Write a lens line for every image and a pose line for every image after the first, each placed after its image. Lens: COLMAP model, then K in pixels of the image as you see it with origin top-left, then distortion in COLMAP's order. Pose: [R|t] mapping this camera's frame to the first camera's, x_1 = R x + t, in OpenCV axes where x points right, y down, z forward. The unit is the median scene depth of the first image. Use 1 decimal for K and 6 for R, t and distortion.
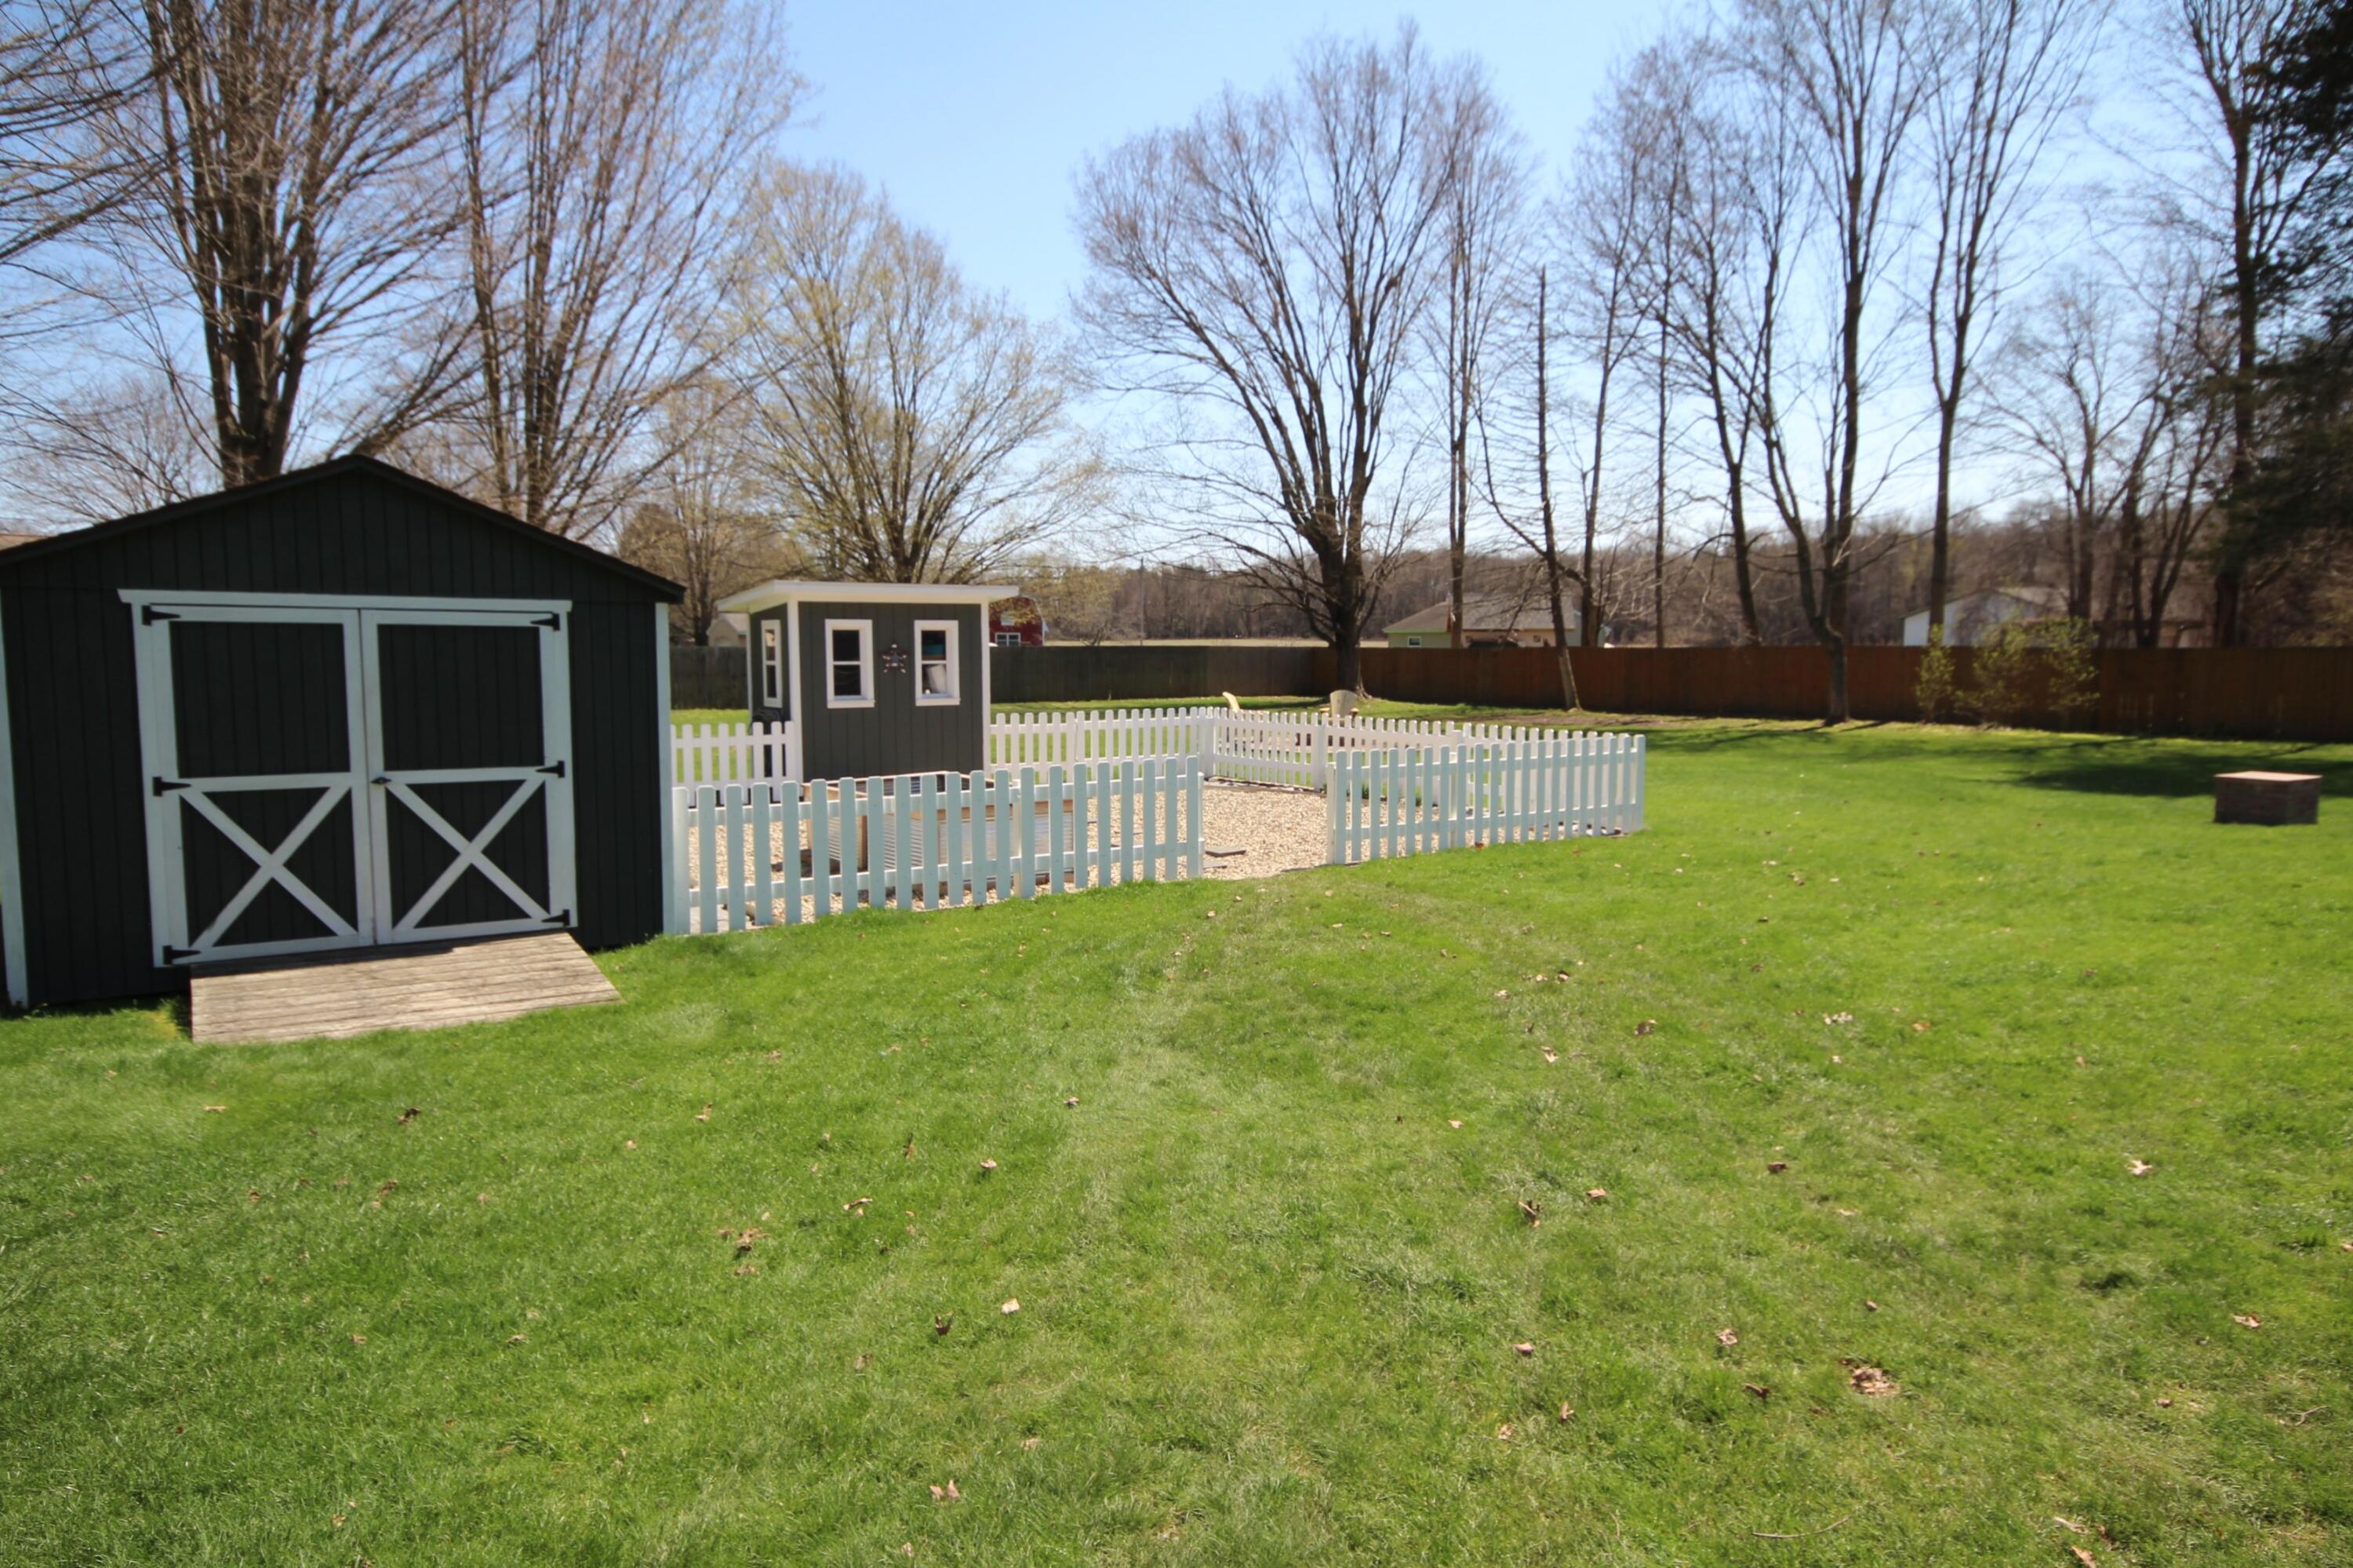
lens RADIAL K [[1264.4, 0, 1176.5], [0, 1264.4, 784.0], [0, 0, 1]] dist [0.000693, 0.000373]
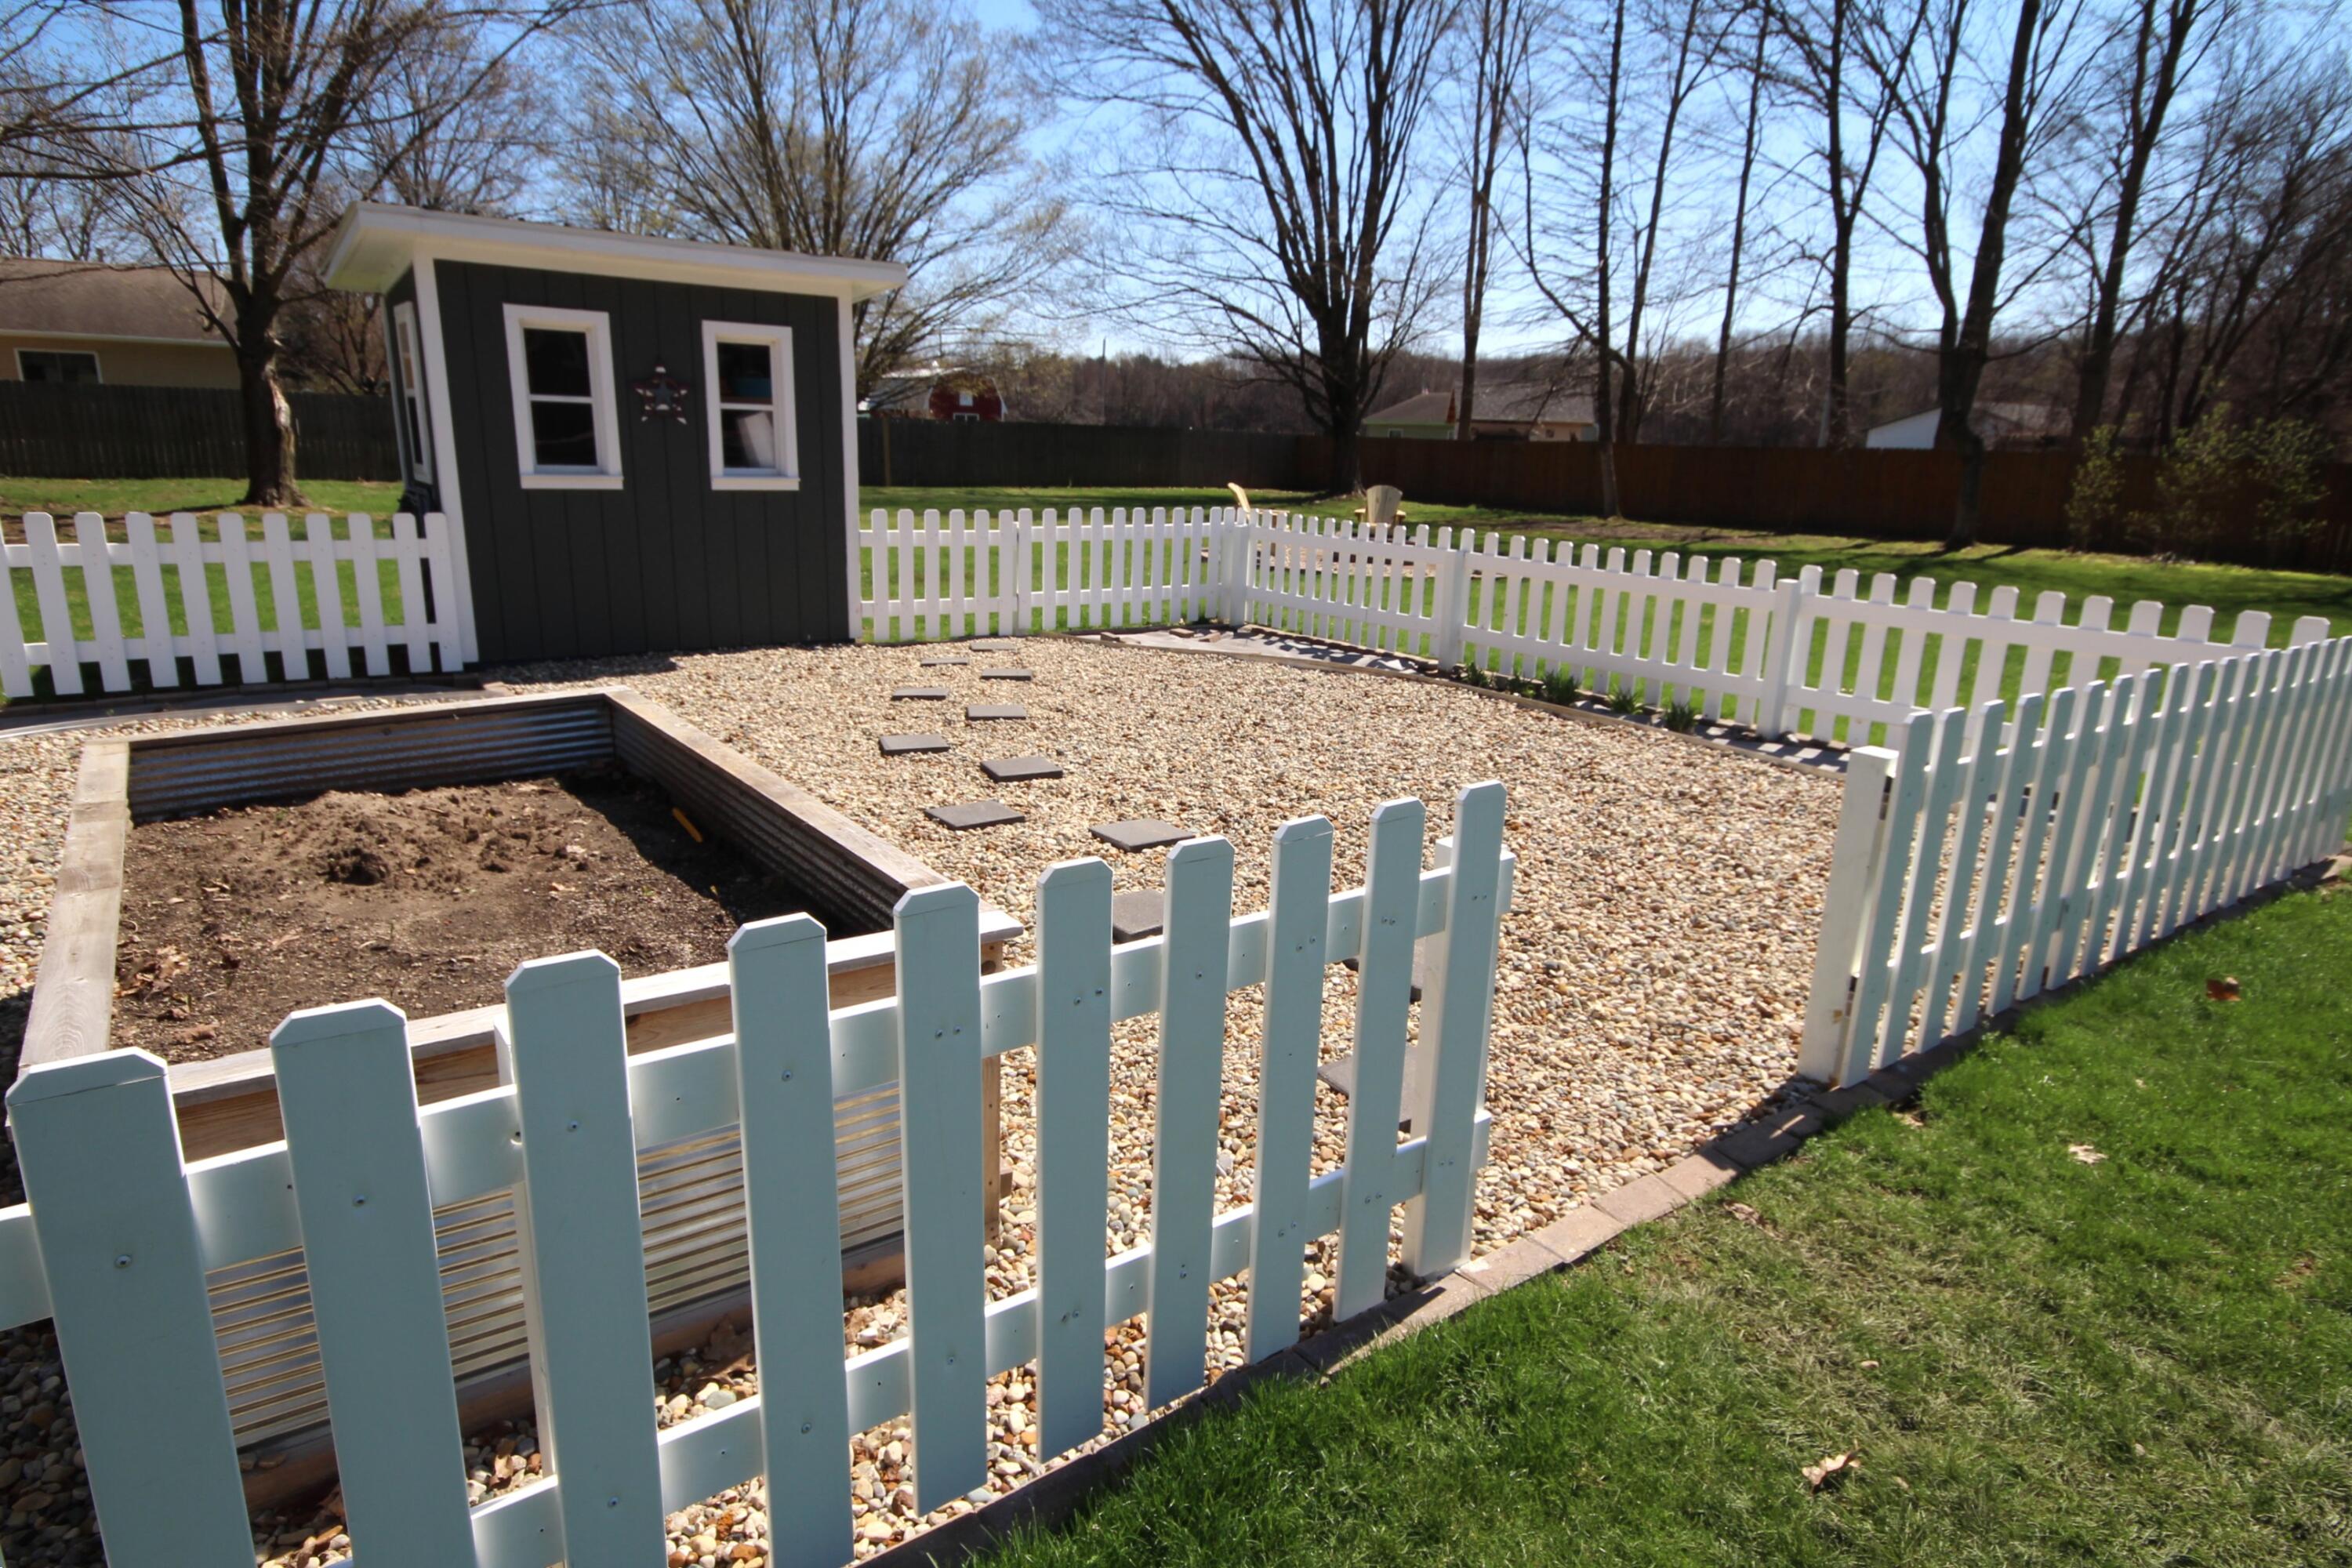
lens RADIAL K [[1155.5, 0, 1177.7], [0, 1155.5, 755.4], [0, 0, 1]] dist [0.000165, 0.000413]
pose [[0.998665, 0.023465, 0.046009, -0.011626], [-0.030501, 0.986847, 0.158753, -0.013430], [-0.041679, -0.159945, 0.986246, 0.191573]]
